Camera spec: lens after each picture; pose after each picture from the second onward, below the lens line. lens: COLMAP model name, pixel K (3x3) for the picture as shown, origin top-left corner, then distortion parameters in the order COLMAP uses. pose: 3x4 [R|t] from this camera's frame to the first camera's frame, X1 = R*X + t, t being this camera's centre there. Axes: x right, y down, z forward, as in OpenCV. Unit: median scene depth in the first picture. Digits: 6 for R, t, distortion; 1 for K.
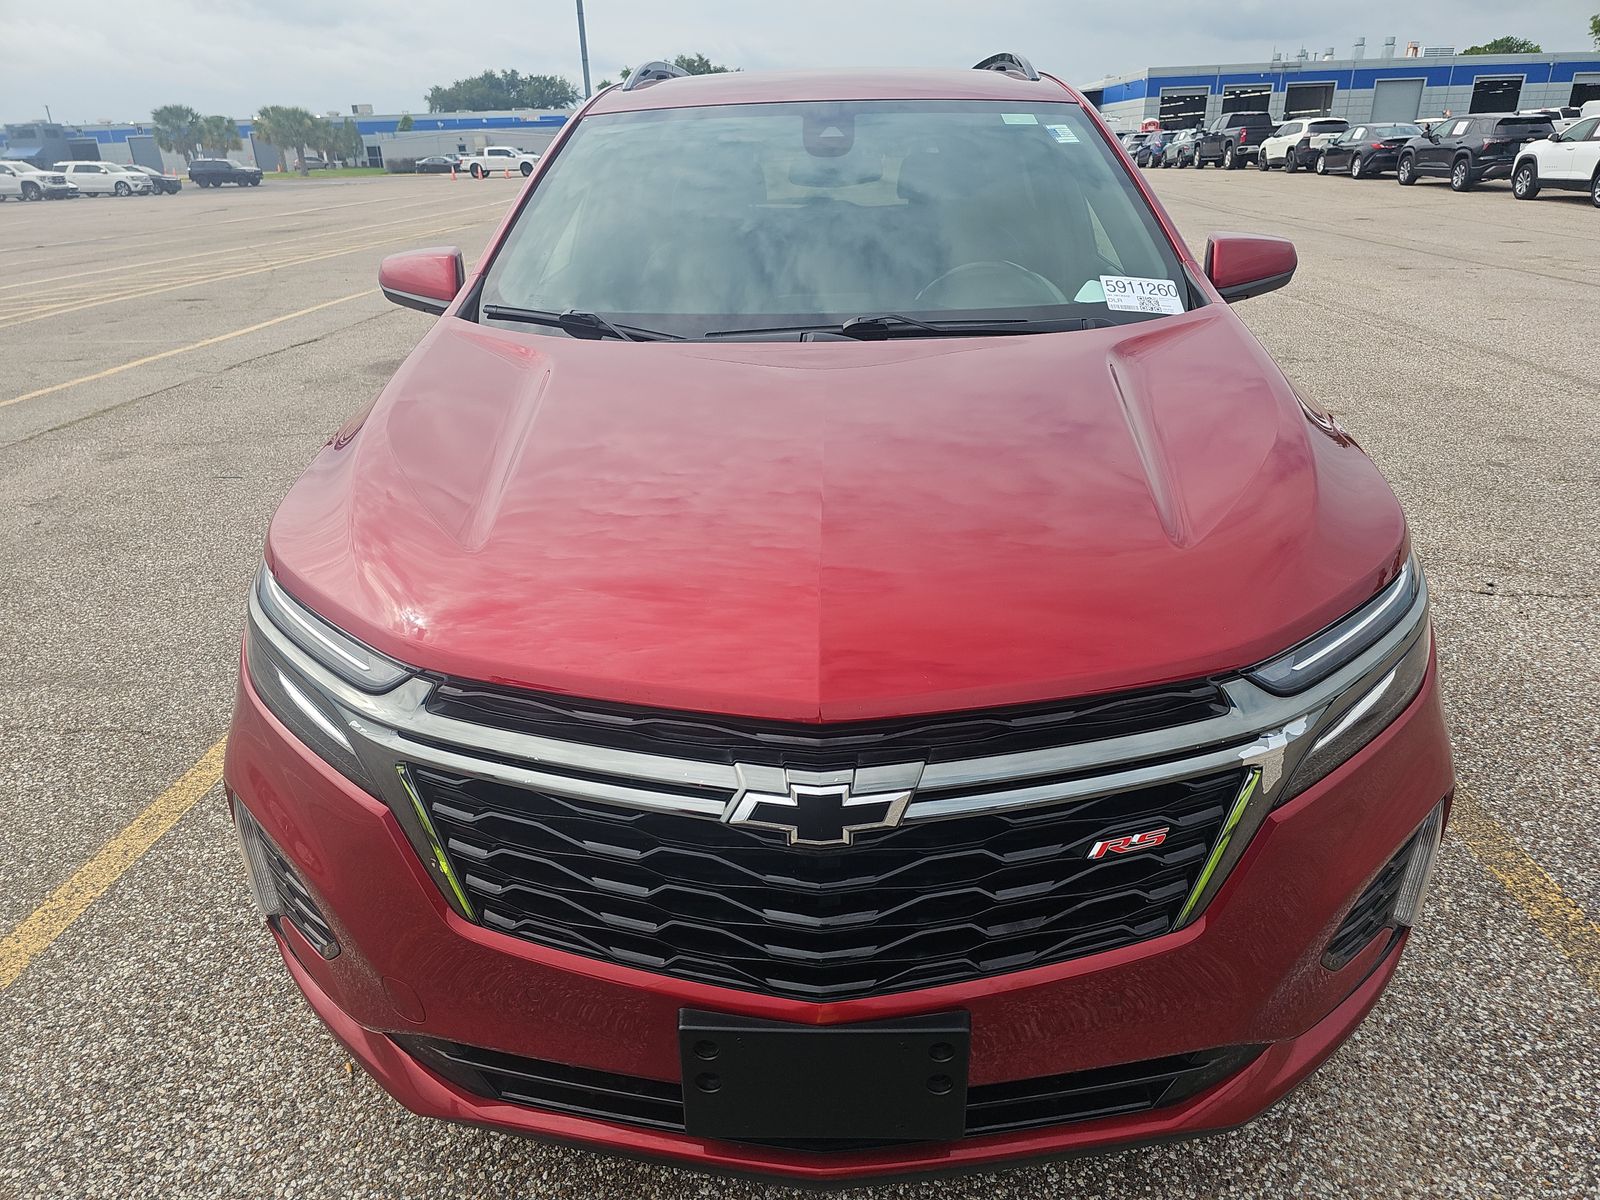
lens RADIAL K [[1091.9, 0, 800.0], [0, 1091.9, 600.0], [0, 0, 1]] dist [-0.003563, -0.001795]
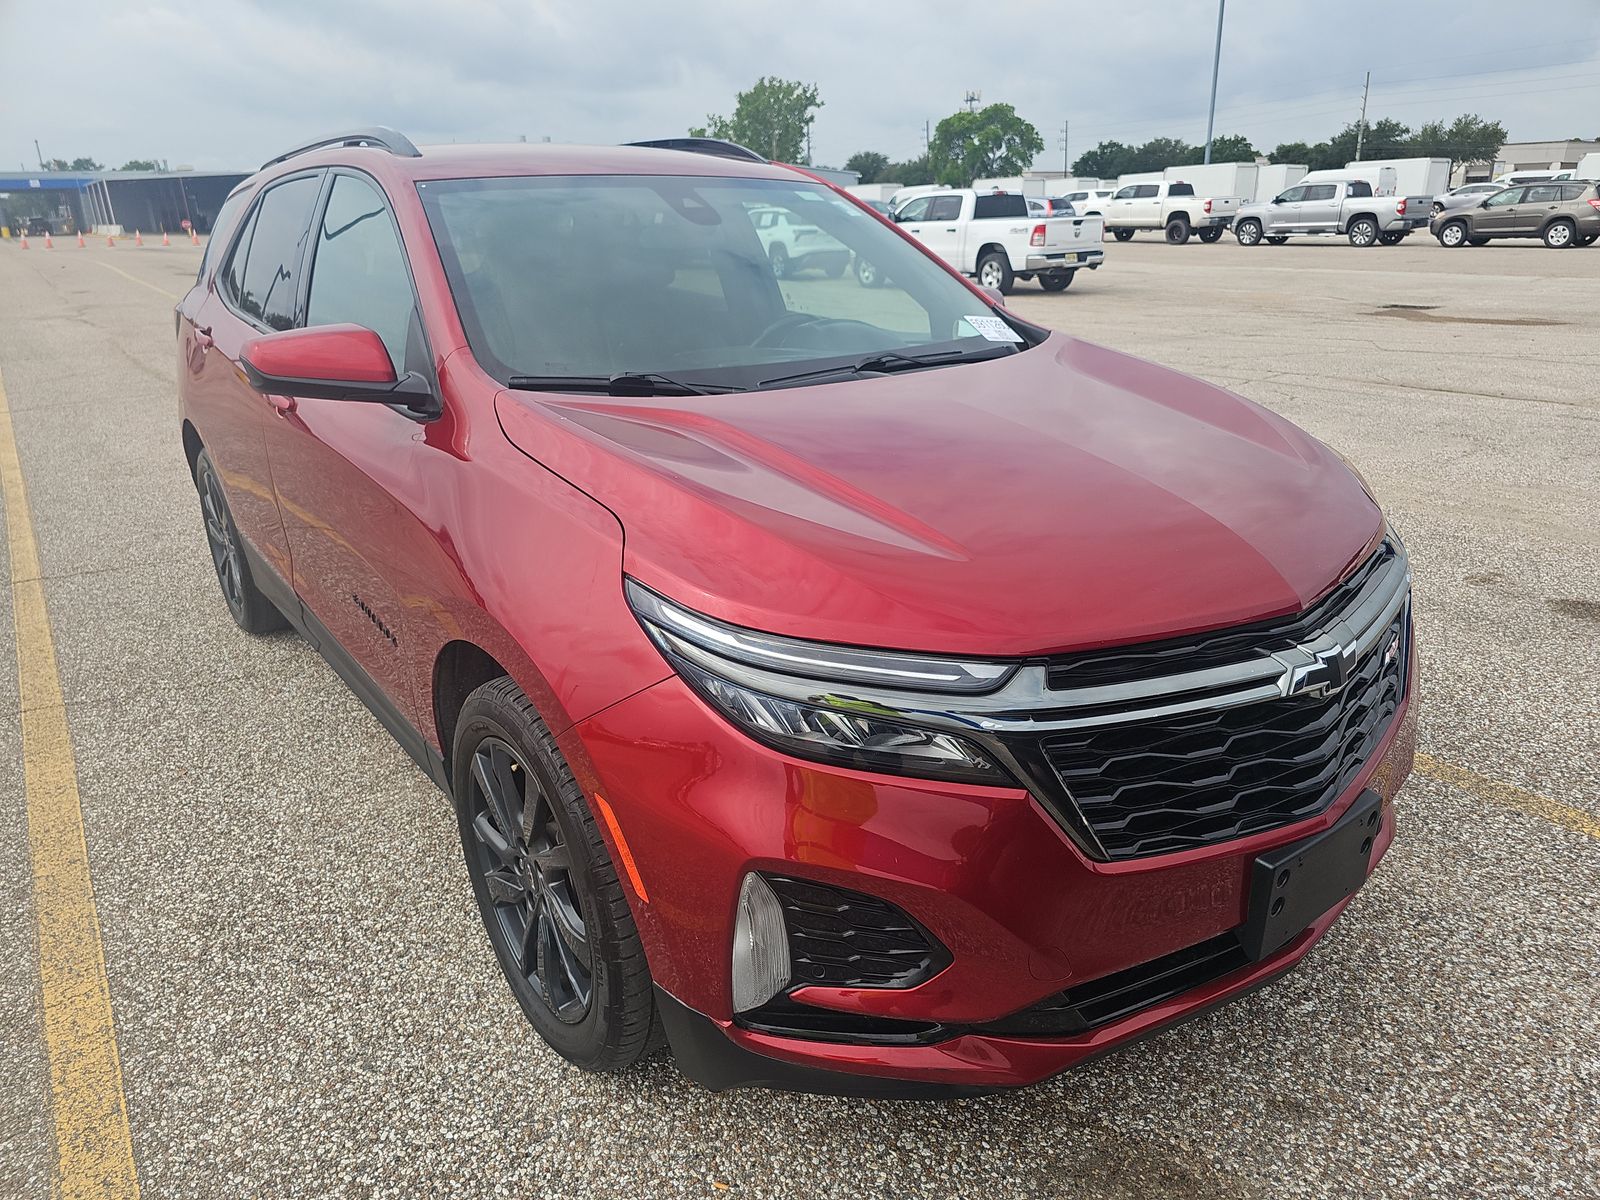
lens RADIAL K [[1079.4, 0, 800.0], [0, 1079.4, 600.0], [0, 0, 1]] dist [0.044549, -0.001024]
pose [[0.775183, -0.204267, 0.597801, -0.766986], [0.240494, 0.970450, 0.019747, -0.048050], [-0.584169, 0.128460, 0.801401, 0.150286]]
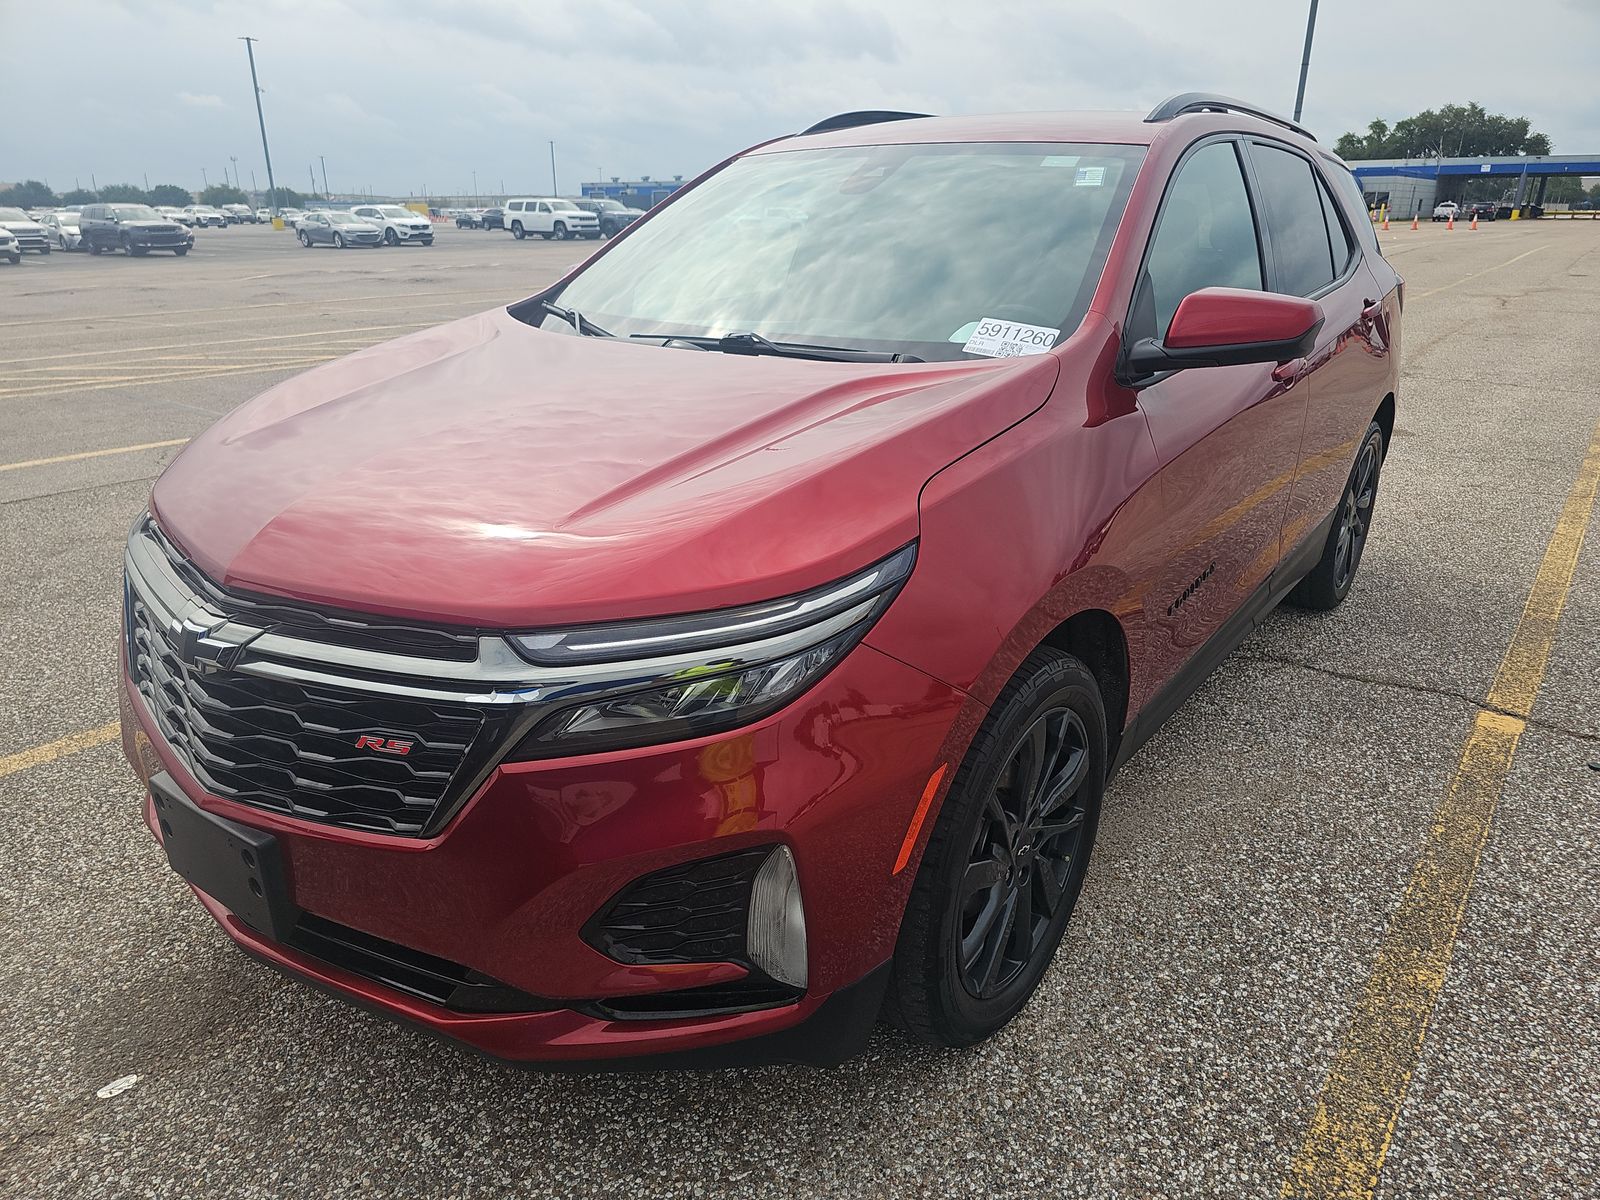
lens RADIAL K [[1047.9, 0, 800.0], [0, 1047.9, 600.0], [0, 0, 1]] dist [0.007294, 0.002518]
pose [[0.824863, 0.216011, -0.522436, 0.752578], [-0.243030, 0.969865, 0.017294, -0.031017], [0.510428, 0.112703, 0.852503, 0.154602]]
